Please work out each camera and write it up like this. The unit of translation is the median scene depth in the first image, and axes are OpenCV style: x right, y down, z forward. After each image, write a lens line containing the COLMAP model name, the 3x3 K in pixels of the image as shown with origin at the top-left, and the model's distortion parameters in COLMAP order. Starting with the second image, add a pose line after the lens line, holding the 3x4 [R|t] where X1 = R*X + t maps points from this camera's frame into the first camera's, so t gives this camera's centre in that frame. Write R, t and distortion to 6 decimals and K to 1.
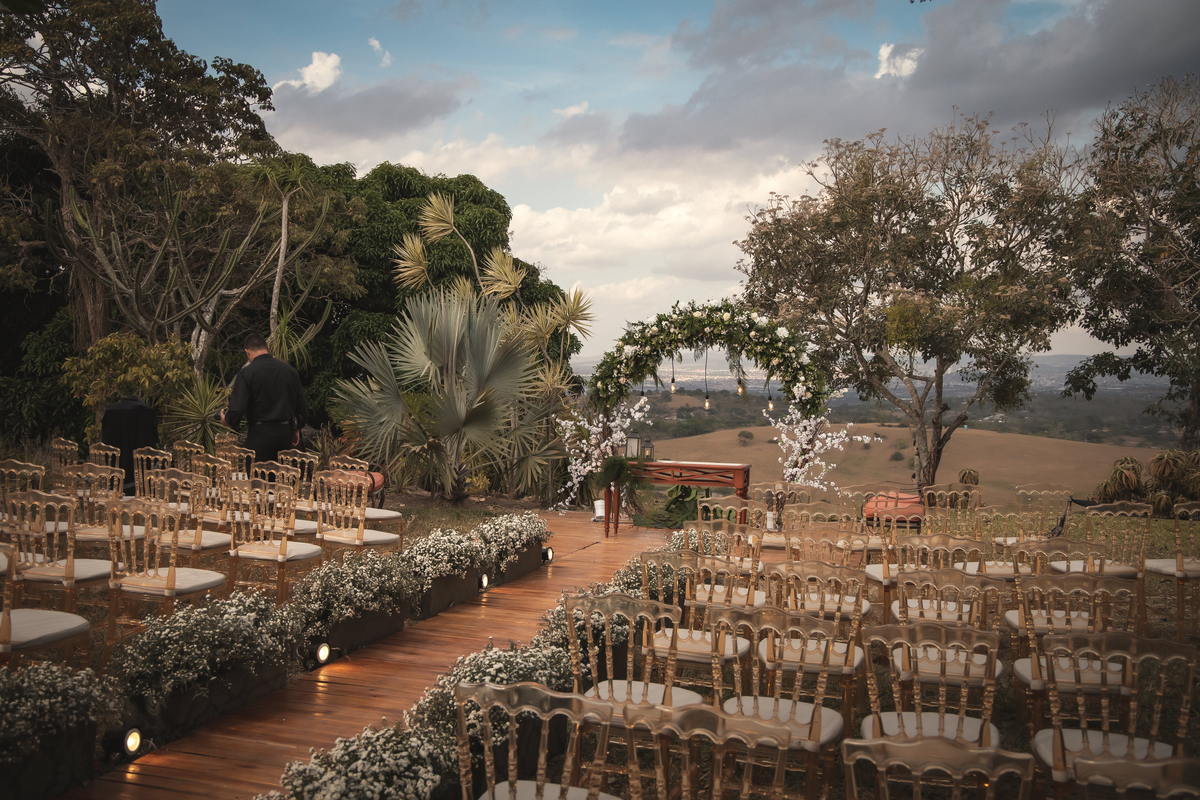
lens RADIAL K [[1128.7, 0, 607.5], [0, 1128.7, 405.5], [0, 0, 1]] dist [0.049029, 0.000000]
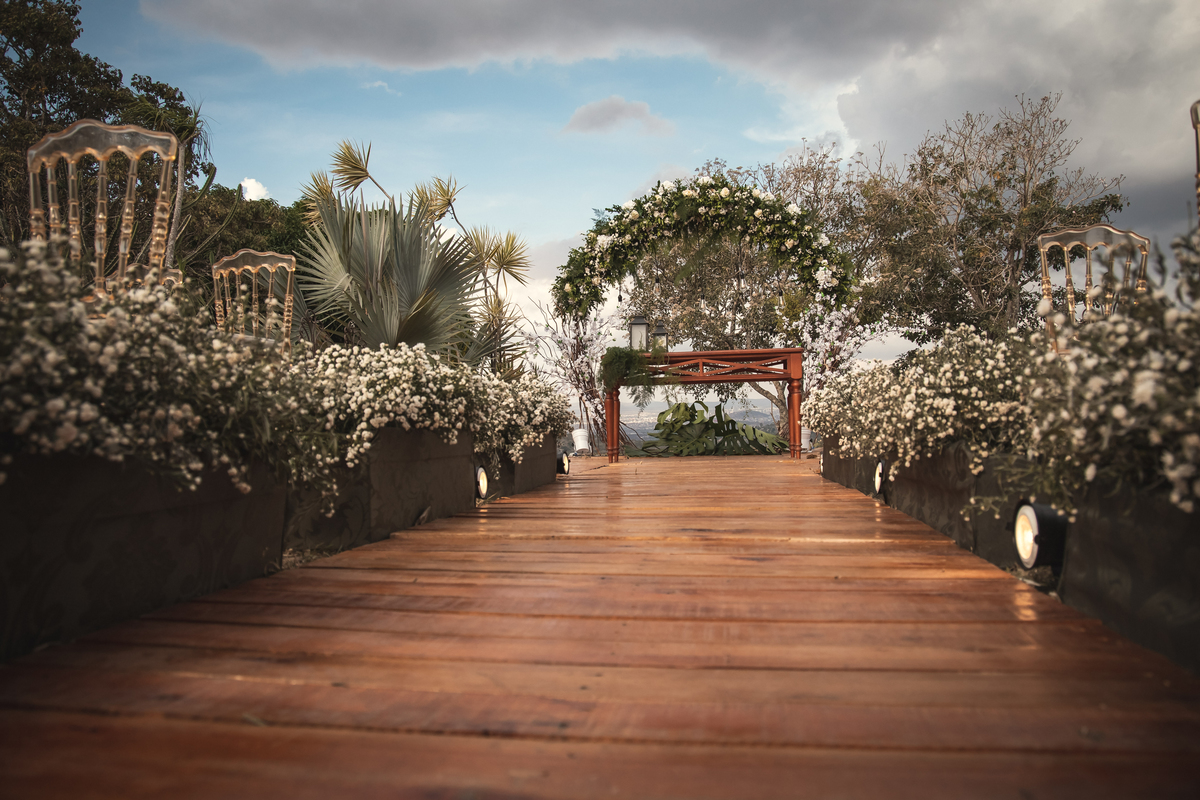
lens RADIAL K [[839.9, 0, 610.7], [0, 839.9, 399.0], [0, 0, 1]] dist [-0.089062, 0.007965]
pose [[0.987830, -0.046435, 0.148443, -0.069063], [0.054429, 0.997252, -0.050255, 0.091953], [-0.145701, 0.057723, 0.987643, 0.425037]]
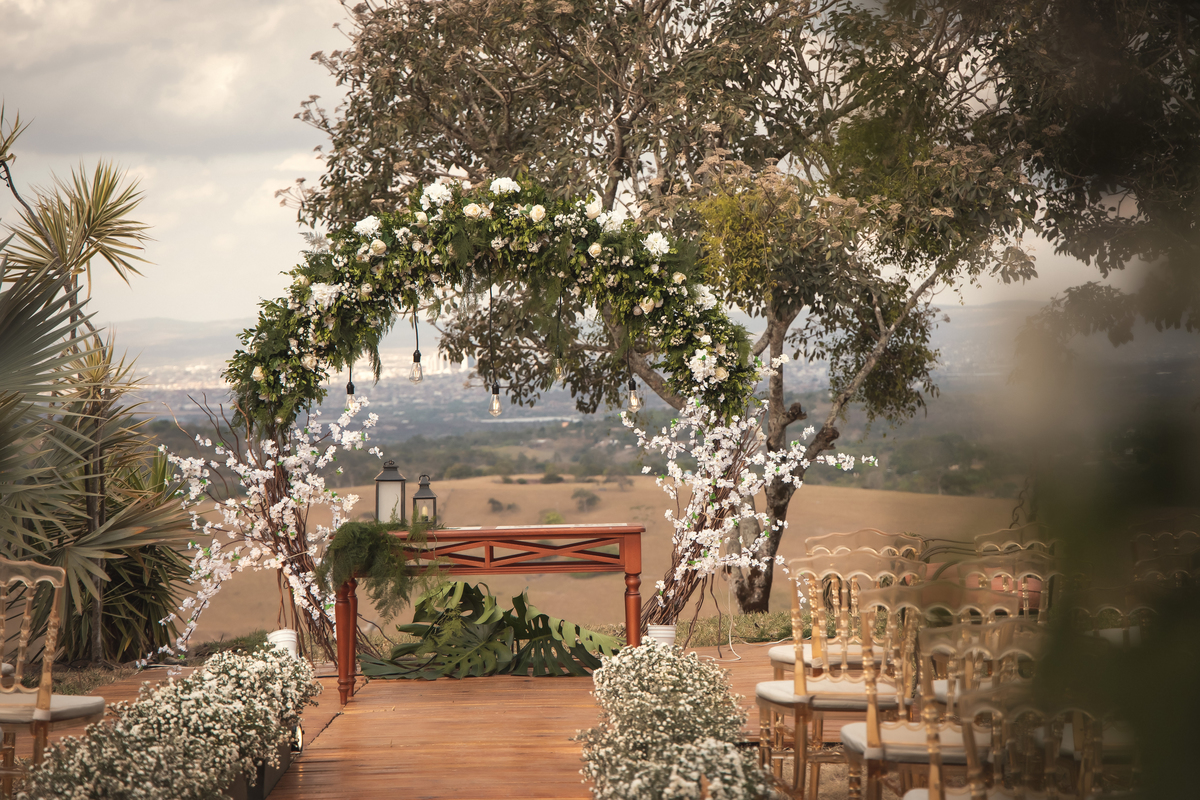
lens RADIAL K [[2705.1, 0, 607.4], [0, 2705.1, 400.3], [0, 0, 1]] dist [0.342569, 0.000000]
pose [[0.960289, -0.047224, 0.274983, -0.172569], [0.052515, 0.998549, -0.011907, 0.012235], [-0.274021, 0.025875, 0.961375, -0.070745]]
